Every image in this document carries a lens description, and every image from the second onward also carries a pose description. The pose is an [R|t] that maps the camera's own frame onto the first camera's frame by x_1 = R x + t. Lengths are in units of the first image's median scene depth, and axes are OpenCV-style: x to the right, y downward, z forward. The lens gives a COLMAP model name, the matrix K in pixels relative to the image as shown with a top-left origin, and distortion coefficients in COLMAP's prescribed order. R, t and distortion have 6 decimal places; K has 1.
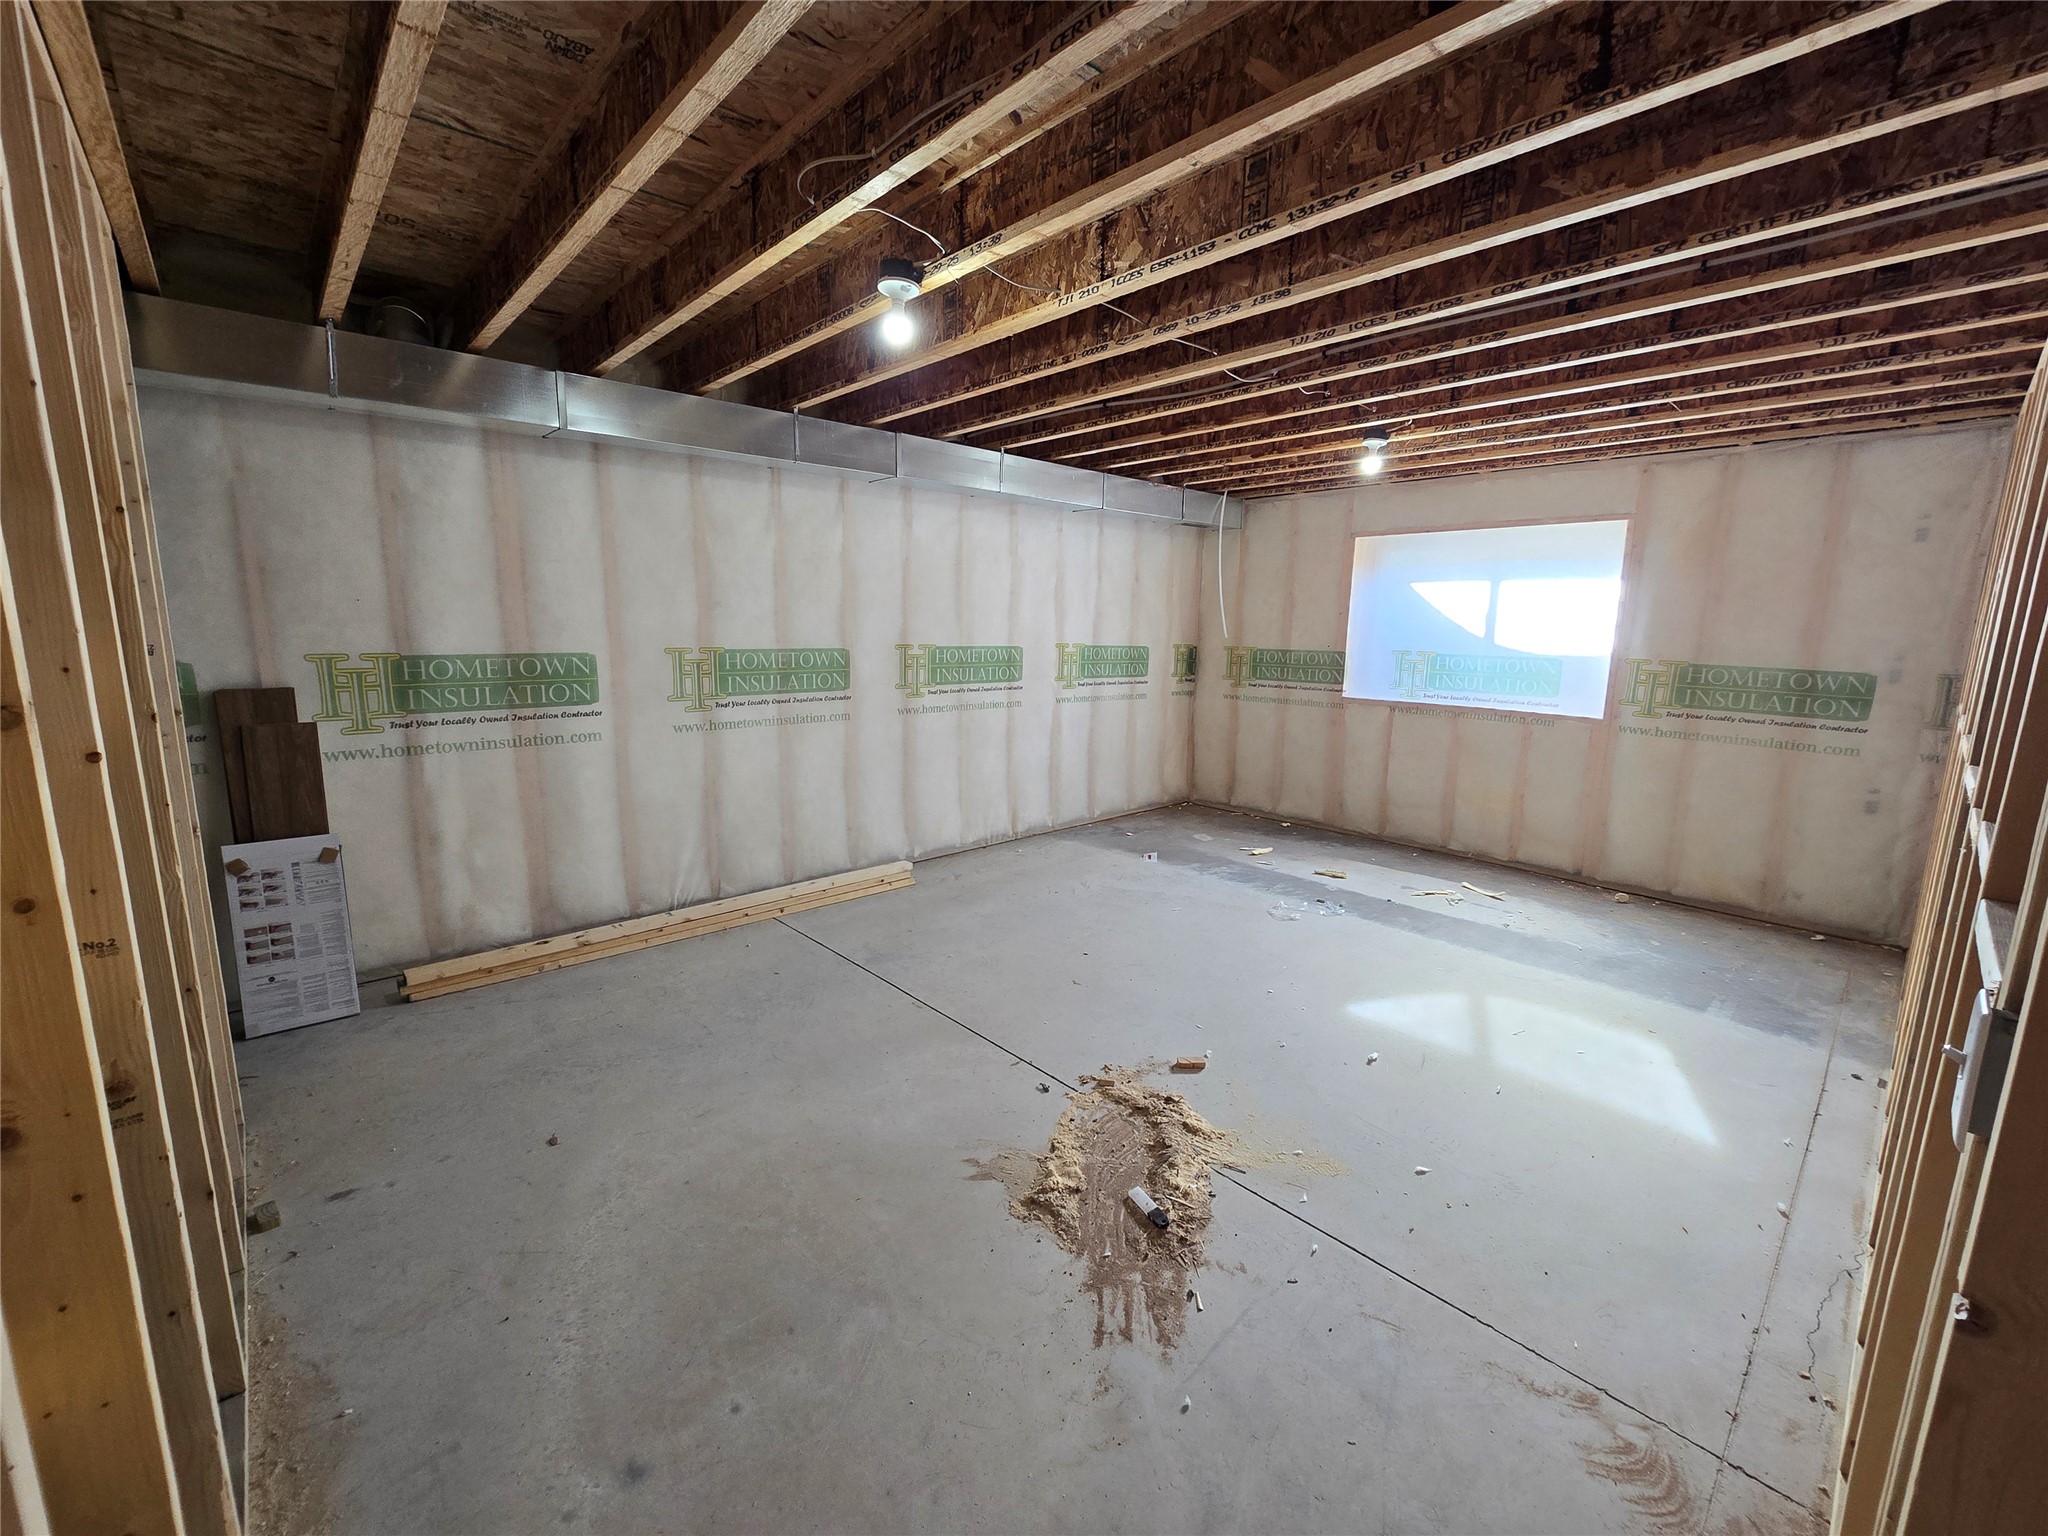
lens RADIAL K [[838.6, 0, 1015.0], [0, 838.6, 767.3], [0, 0, 1]] dist [-0.003116, -0.000775]
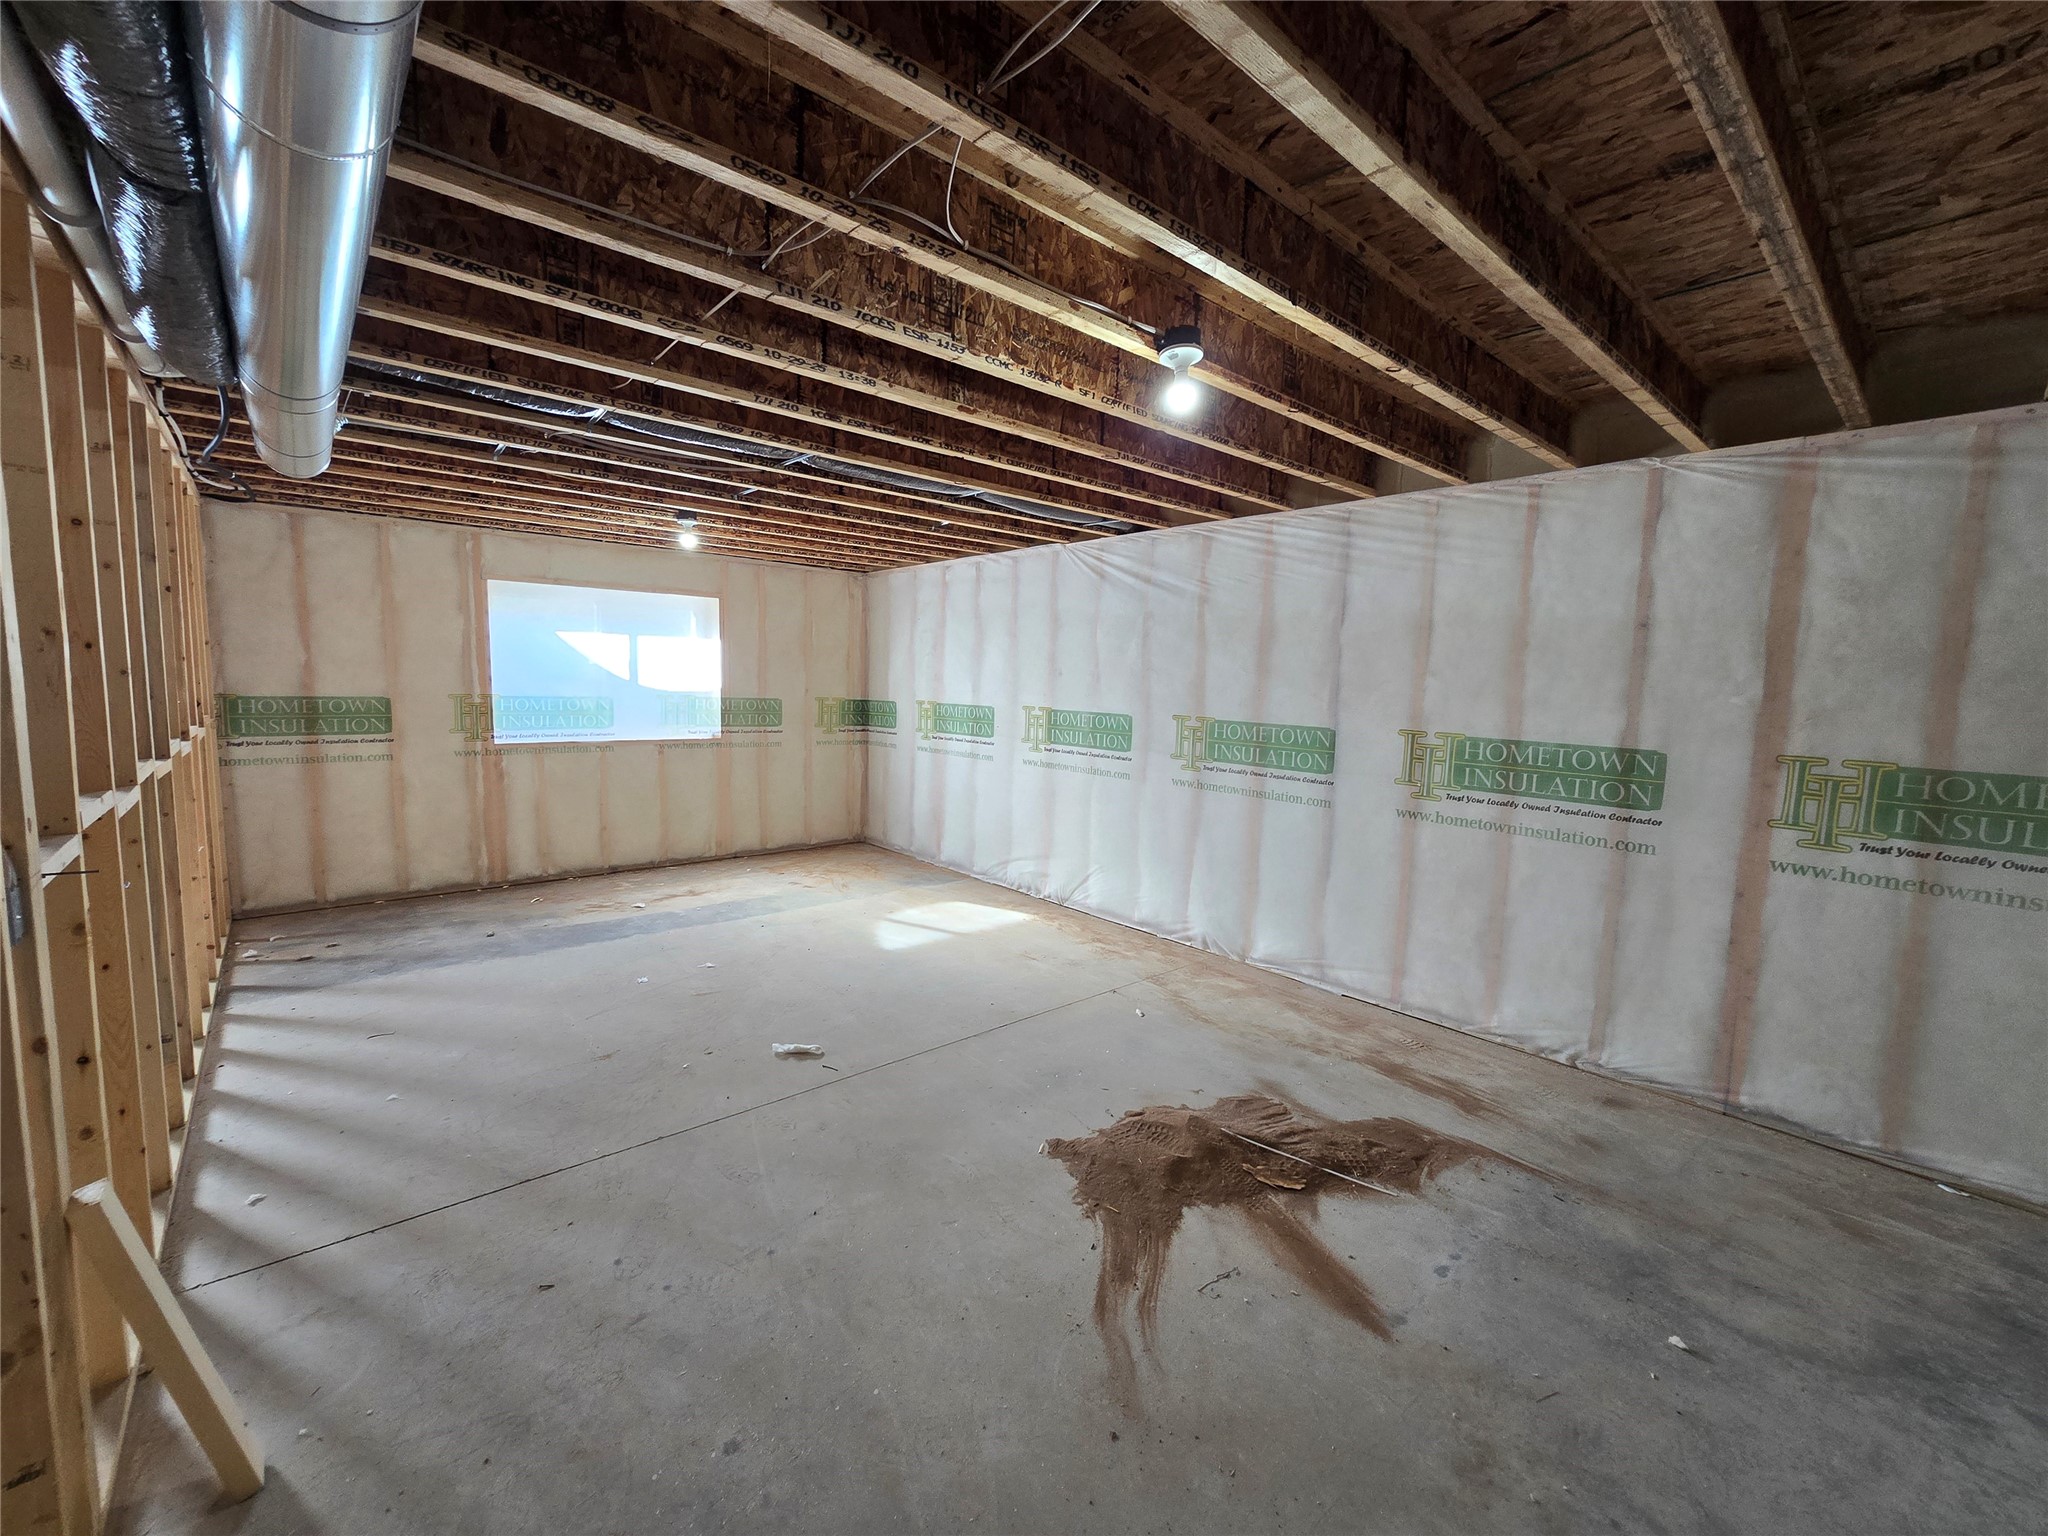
lens RADIAL K [[838.6, 0, 1015.0], [0, 838.6, 767.3], [0, 0, 1]] dist [-0.003116, -0.000775]
pose [[-0.024076, 0.083449, -0.996221, 0.660854], [-0.209295, 0.974006, 0.086646, -0.100130], [0.977556, 0.210590, -0.005984, 0.633656]]
